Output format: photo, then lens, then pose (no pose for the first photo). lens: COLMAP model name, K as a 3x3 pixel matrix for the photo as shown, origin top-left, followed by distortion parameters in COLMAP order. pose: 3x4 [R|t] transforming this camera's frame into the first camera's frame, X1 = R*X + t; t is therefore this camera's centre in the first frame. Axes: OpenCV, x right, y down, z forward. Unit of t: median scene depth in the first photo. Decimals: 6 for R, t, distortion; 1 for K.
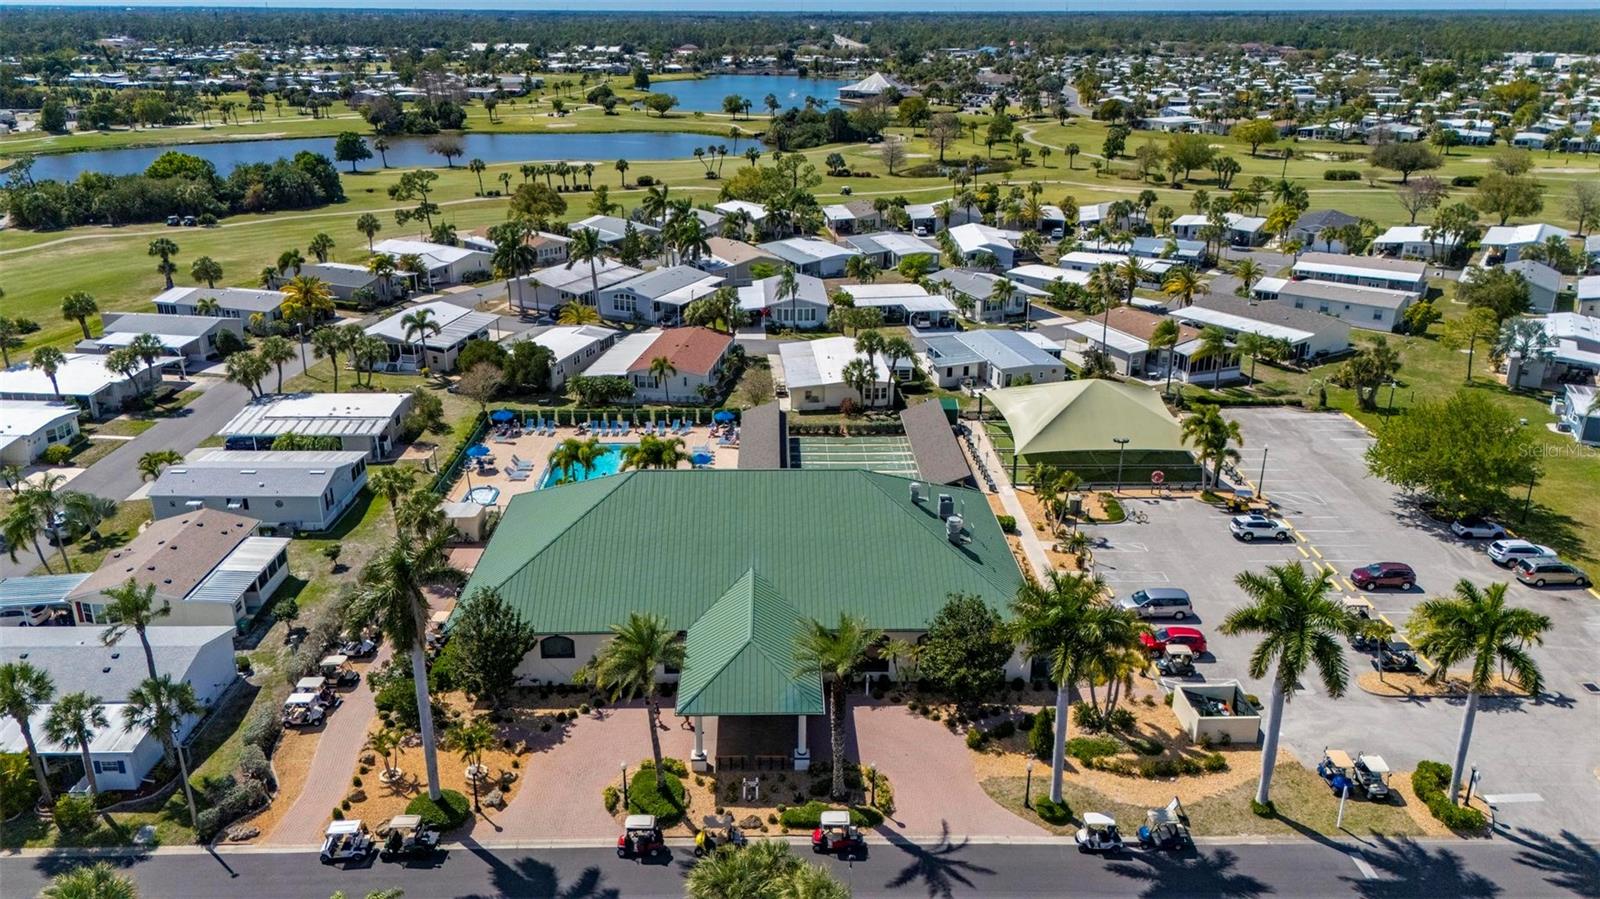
lens RADIAL K [[1181.3, 0, 791.4], [0, 1181.3, 450.9], [0, 0, 1]] dist [0.037466, -0.003598]
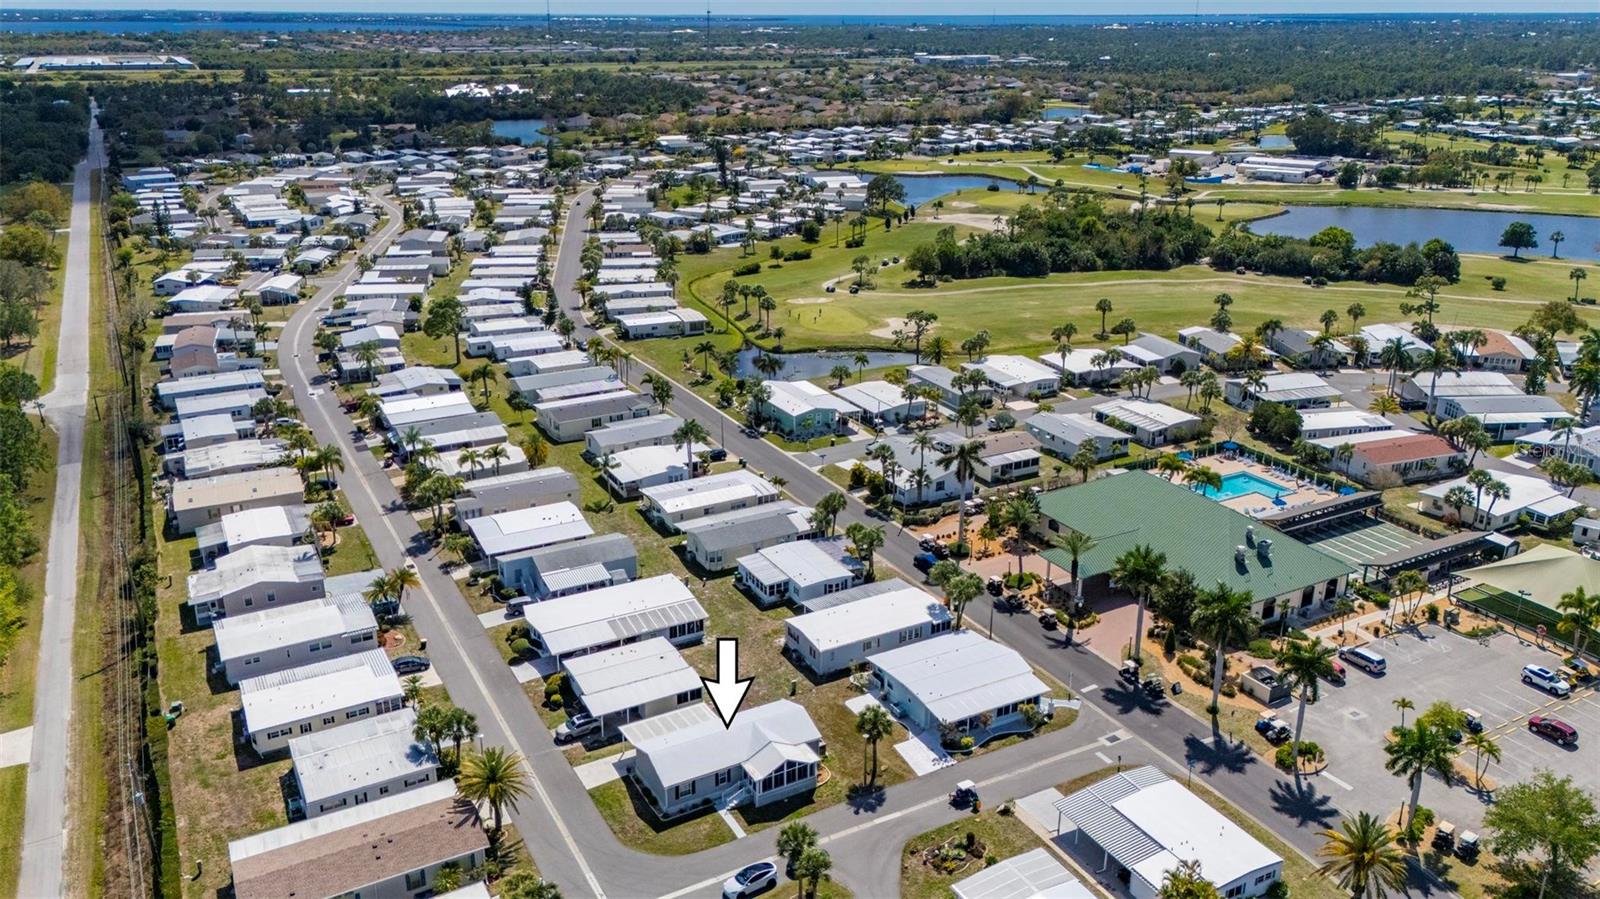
lens RADIAL K [[1190.0, 0, 800.0], [0, 1190.0, 449.5], [0, 0, 1]] dist [0.084536, -0.094454]
pose [[0.466560, 0.301595, -0.831482, 0.637788], [-0.309596, 0.936286, 0.165889, -0.086466], [0.828536, 0.180026, 0.530206, -0.270940]]
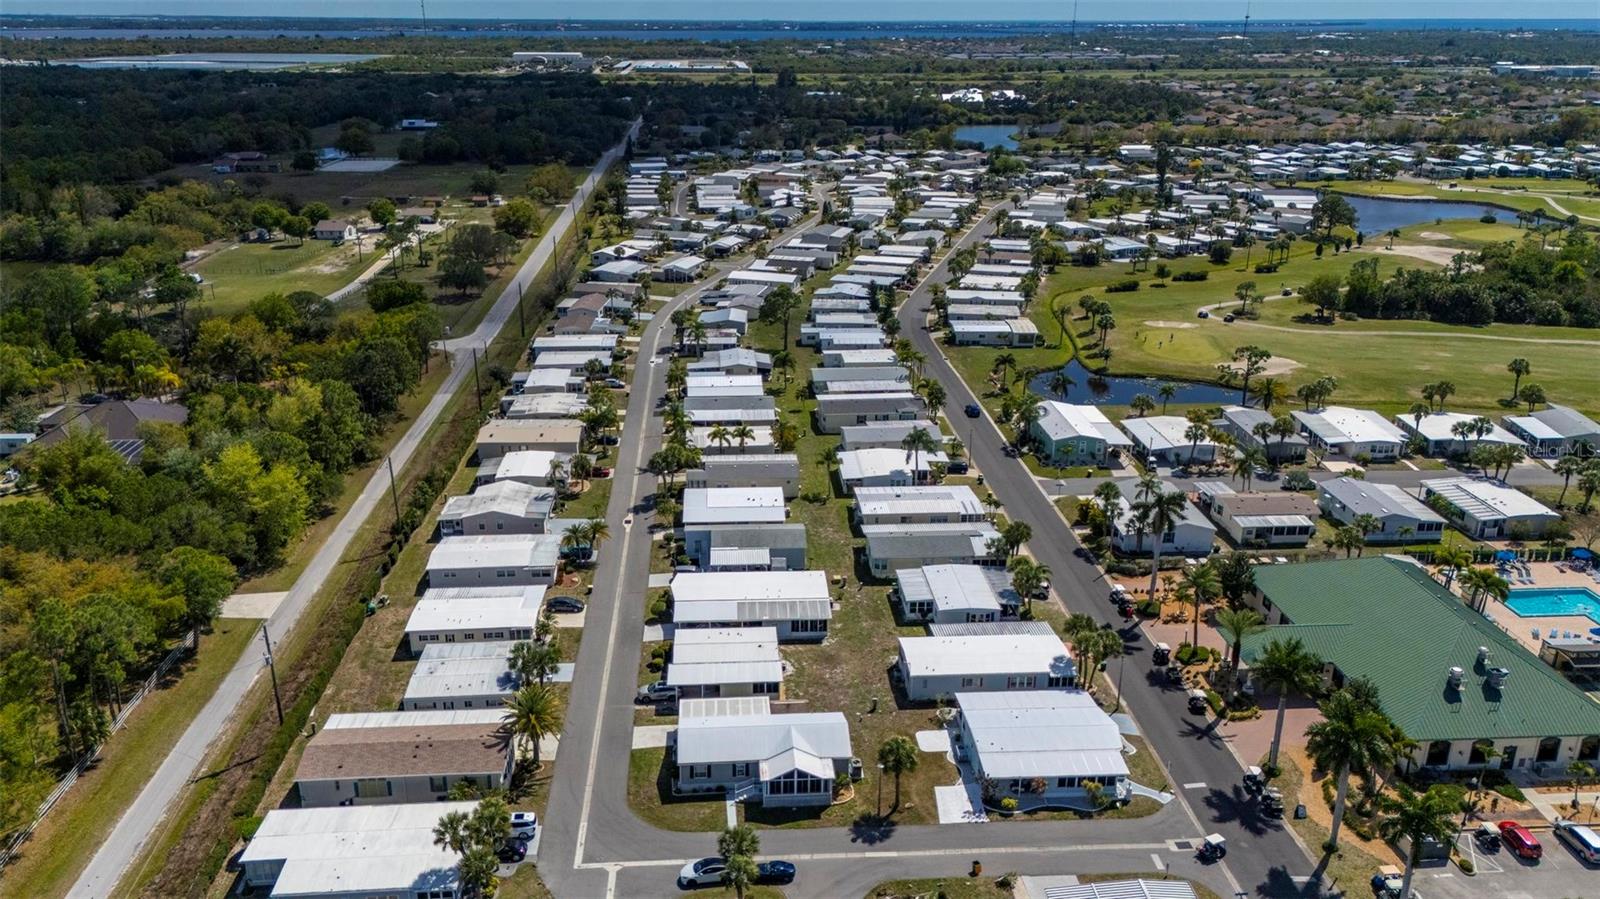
lens RADIAL K [[1179.0, 0, 788.2], [0, 1179.0, 453.3], [0, 0, 1]] dist [0.072719, -0.055416]
pose [[0.047386, 0.341716, -0.938608, 0.690919], [-0.351943, 0.885117, 0.304474, -0.167773], [0.934821, 0.315909, 0.162207, -0.051514]]
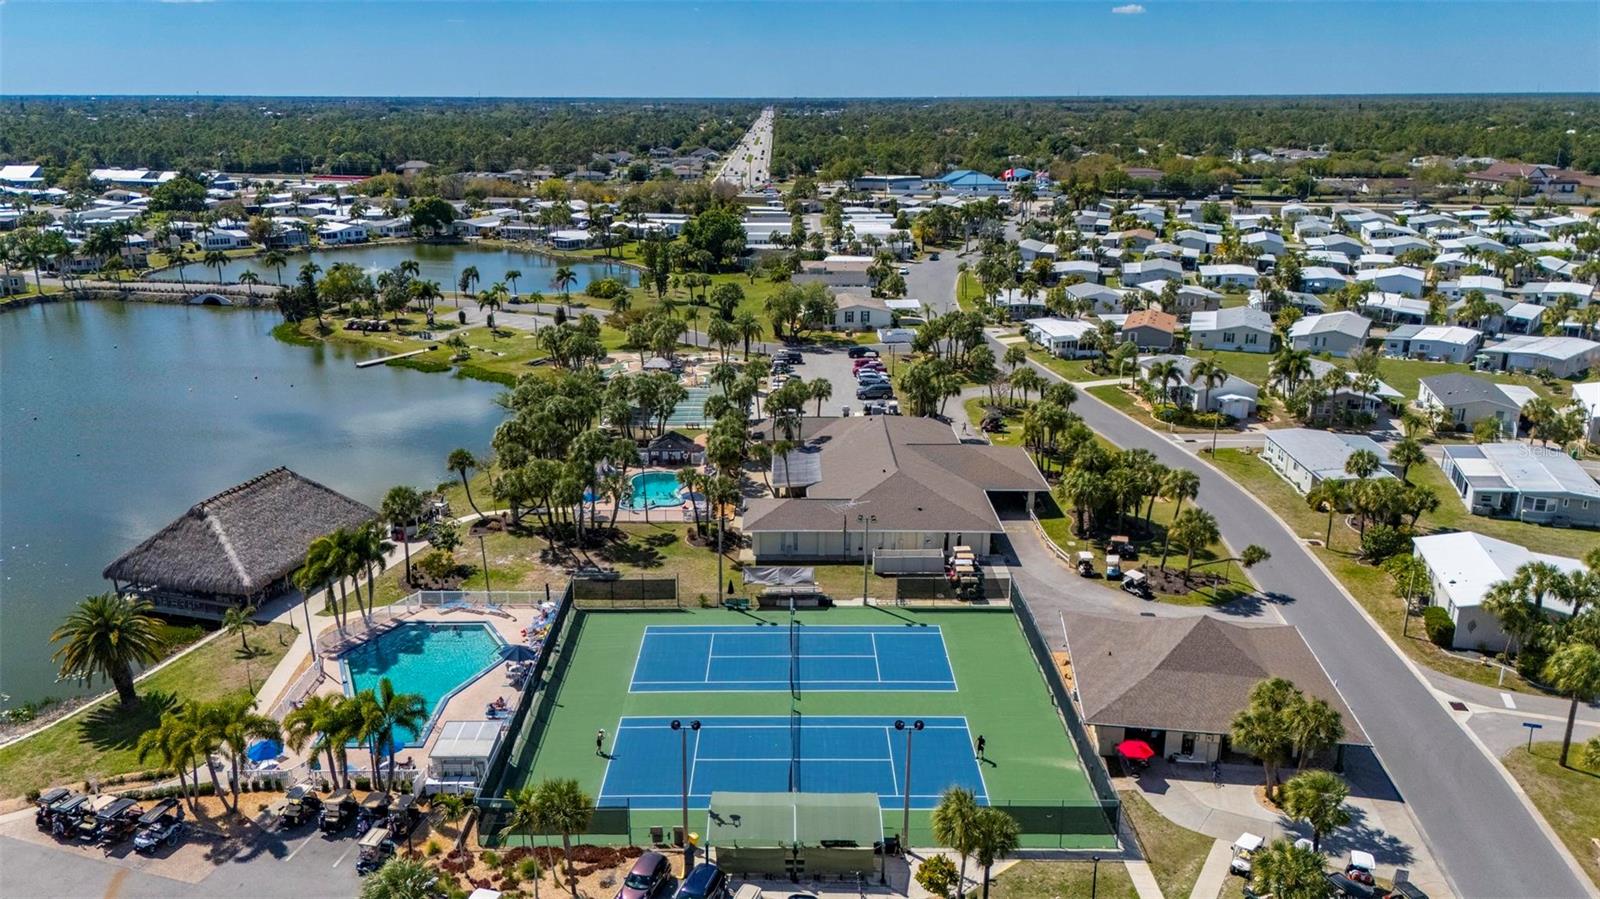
lens RADIAL K [[1179.0, 0, 788.2], [0, 1179.0, 453.3], [0, 0, 1]] dist [0.072719, -0.055416]
pose [[0.999936, -0.000064, -0.011353, 0.668613], [-0.000665, 0.997938, -0.064182, -1.282694], [0.011334, 0.064185, 0.997874, 3.429514]]
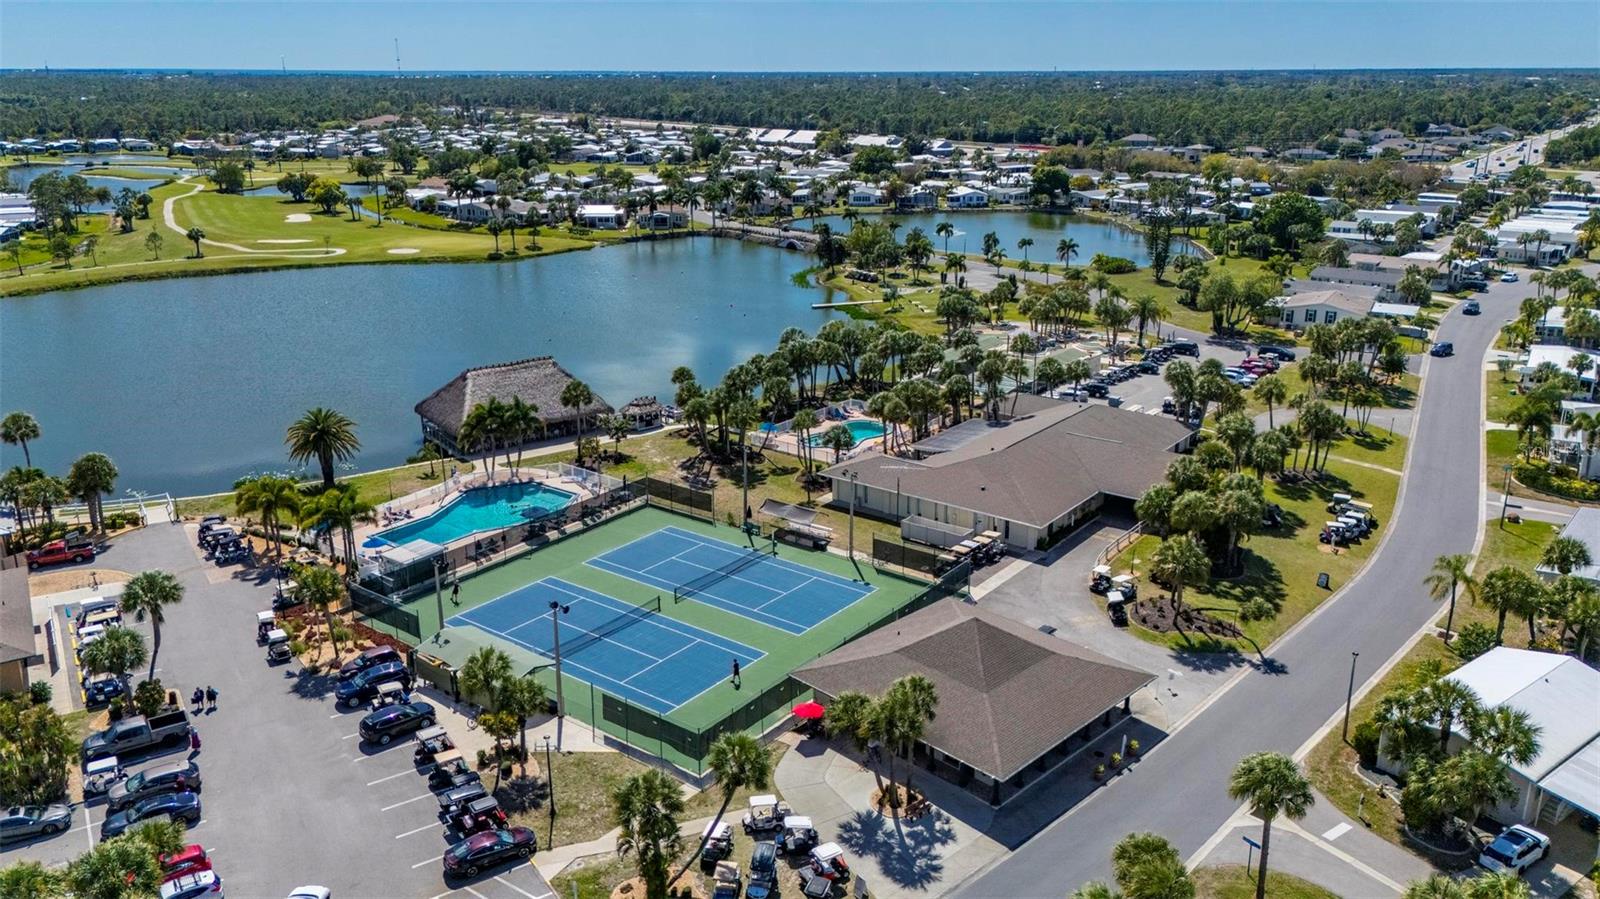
lens RADIAL K [[1190.0, 0, 800.0], [0, 1190.0, 449.5], [0, 0, 1]] dist [0.084536, -0.094454]
pose [[0.790974, 0.182601, -0.583967, 1.132553], [-0.212053, 0.977087, 0.018304, -1.311963], [0.573929, 0.109354, 0.811571, 3.515072]]
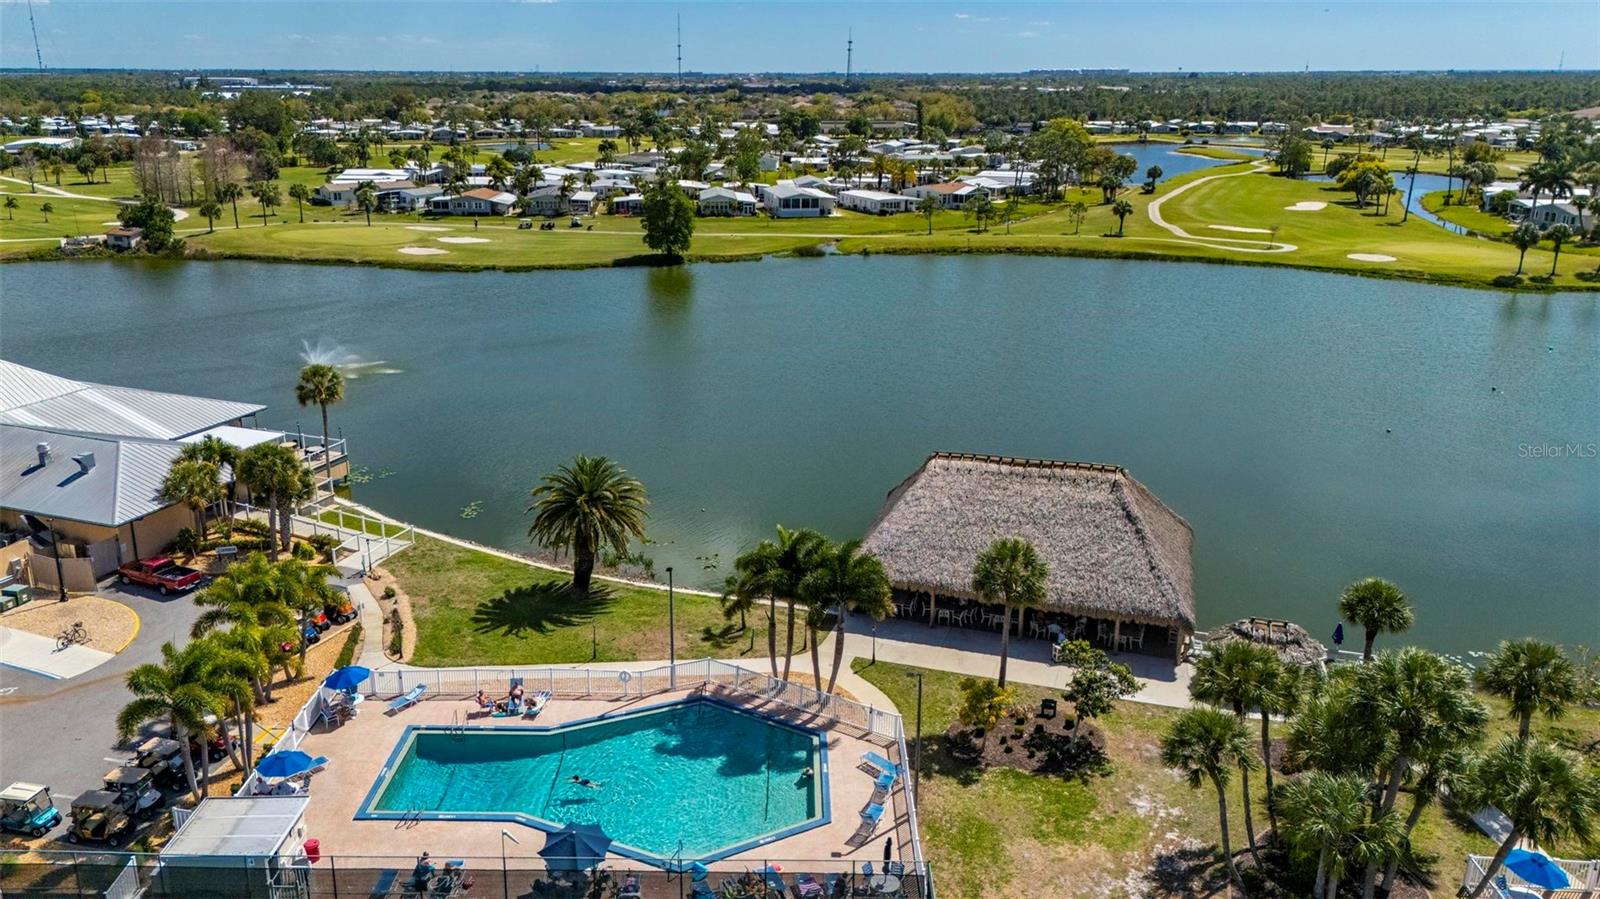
lens RADIAL K [[1190.0, 0, 800.0], [0, 1190.0, 449.5], [0, 0, 1]] dist [0.084536, -0.094454]
pose [[-0.035048, 0.294248, -0.955086, 0.786055], [-0.351199, 0.891094, 0.287421, -1.429308], [0.935645, 0.345499, 0.072109, 4.088948]]
